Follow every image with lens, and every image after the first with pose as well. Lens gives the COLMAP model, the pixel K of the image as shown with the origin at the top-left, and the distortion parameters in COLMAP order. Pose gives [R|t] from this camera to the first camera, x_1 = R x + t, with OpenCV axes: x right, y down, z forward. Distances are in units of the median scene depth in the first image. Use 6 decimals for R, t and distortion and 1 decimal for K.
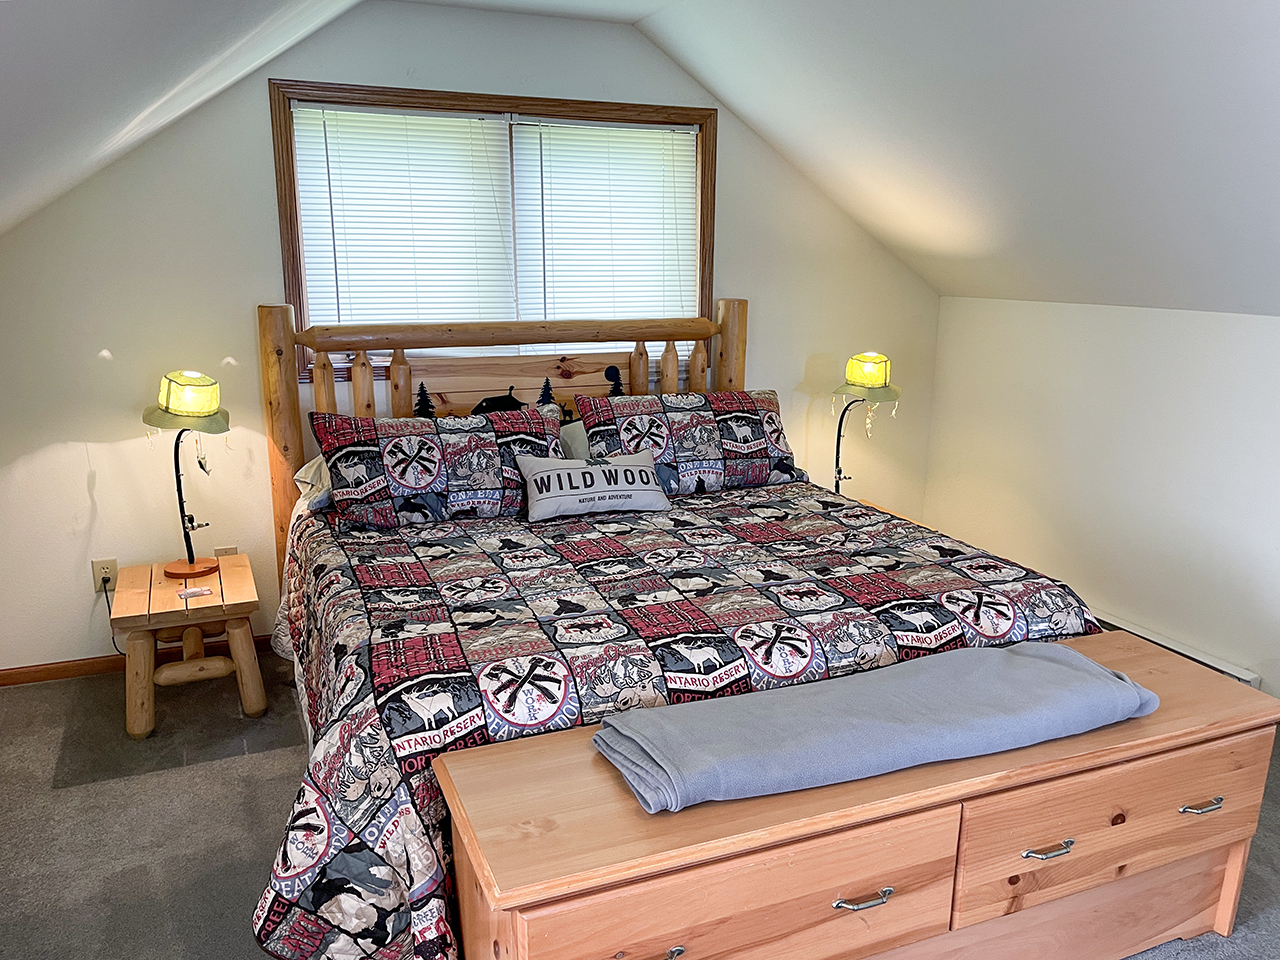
lens RADIAL K [[998.3, 0, 647.1], [0, 998.3, 483.8], [0, 0, 1]] dist [0.072355, -0.102268]
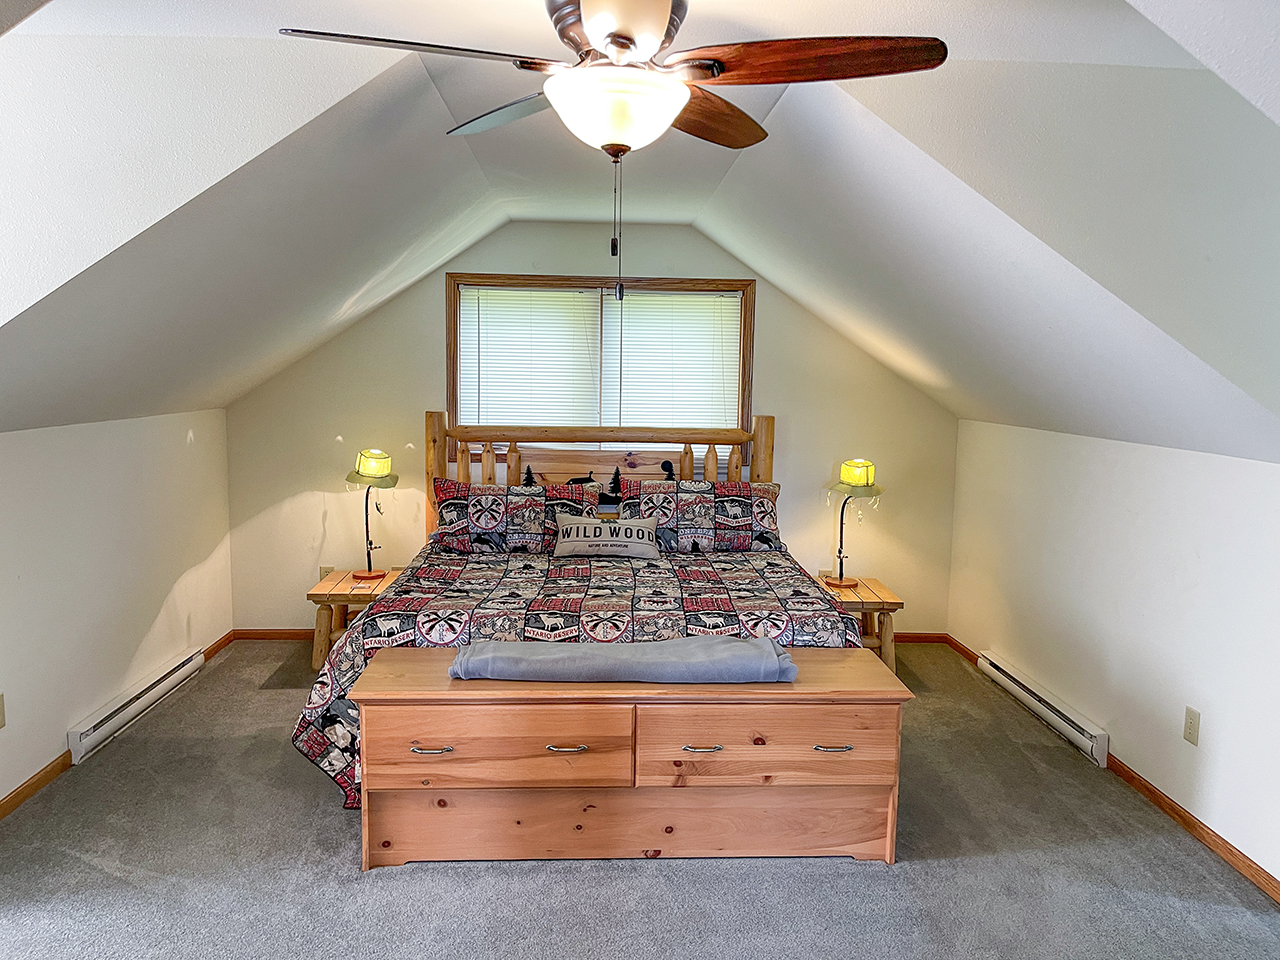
lens RADIAL K [[954.9, 0, 640.0], [0, 954.9, 480.0], [0, 0, 1]] dist [0.055366, -0.004943]
pose [[0.944434, 0.048315, -0.325130, 0.447821], [-0.085554, 0.991178, -0.101225, 0.055989], [0.317371, 0.123417, 0.940236, -0.307829]]
